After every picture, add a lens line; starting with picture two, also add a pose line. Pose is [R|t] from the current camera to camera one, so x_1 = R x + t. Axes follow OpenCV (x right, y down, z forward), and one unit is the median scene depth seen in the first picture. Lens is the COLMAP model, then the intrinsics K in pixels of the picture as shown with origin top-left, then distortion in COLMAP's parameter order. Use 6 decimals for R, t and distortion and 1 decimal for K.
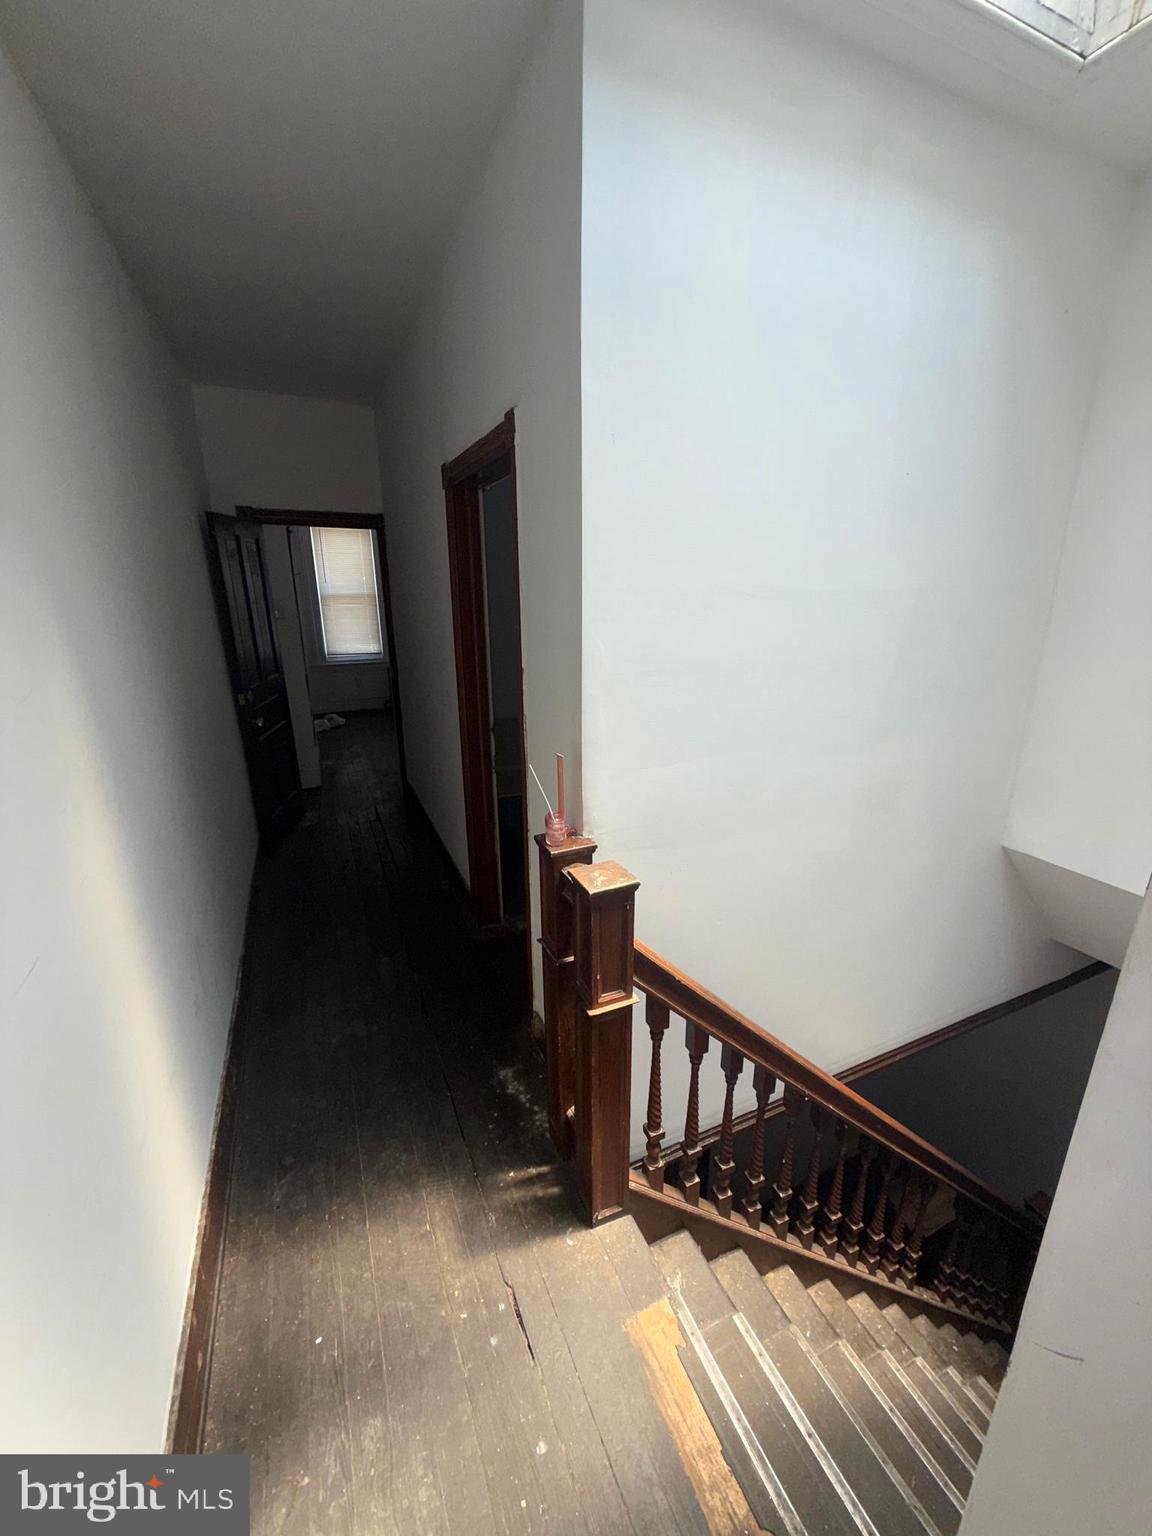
lens RADIAL K [[611.2, 0, 575.1], [0, 611.2, 763.9], [0, 0, 1]] dist [0.001084, 0.000078]
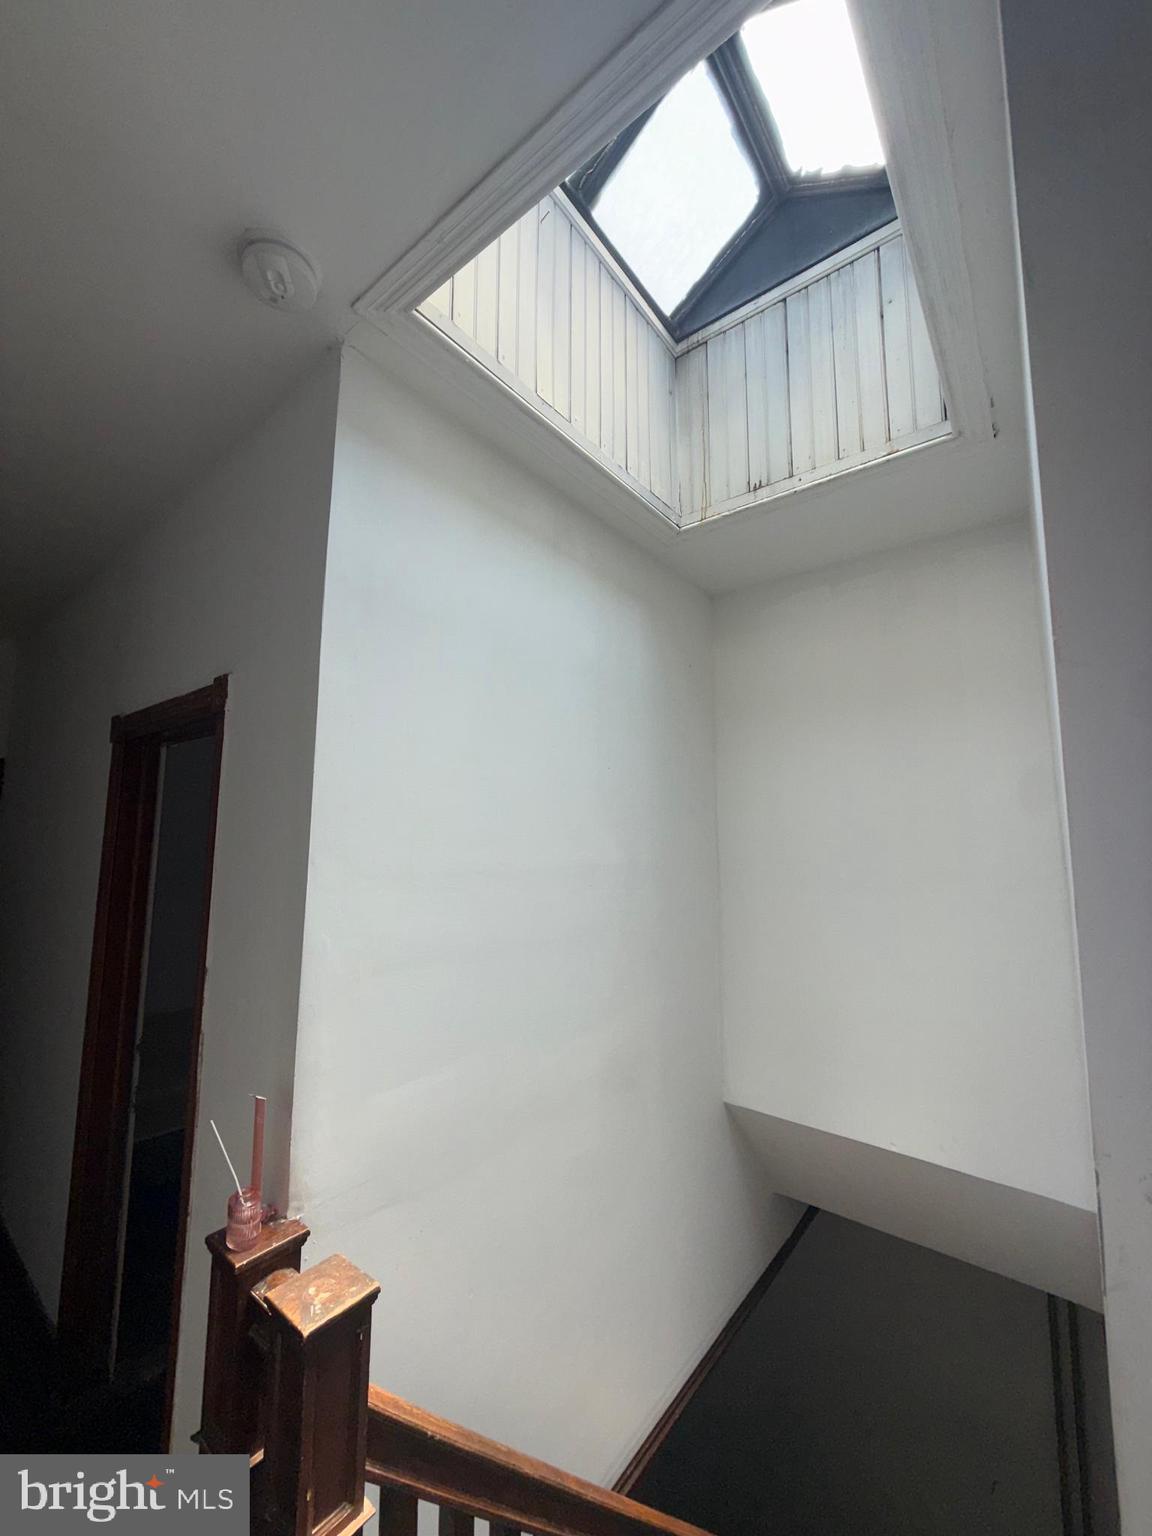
lens RADIAL K [[611.2, 0, 575.1], [0, 611.2, 763.9], [0, 0, 1]] dist [0.001084, 0.000078]
pose [[0.888314, 0.067209, 0.454292, -0.048928], [0.118226, 0.922422, -0.367641, -0.067702], [-0.443758, 0.380290, 0.811455, 0.088675]]
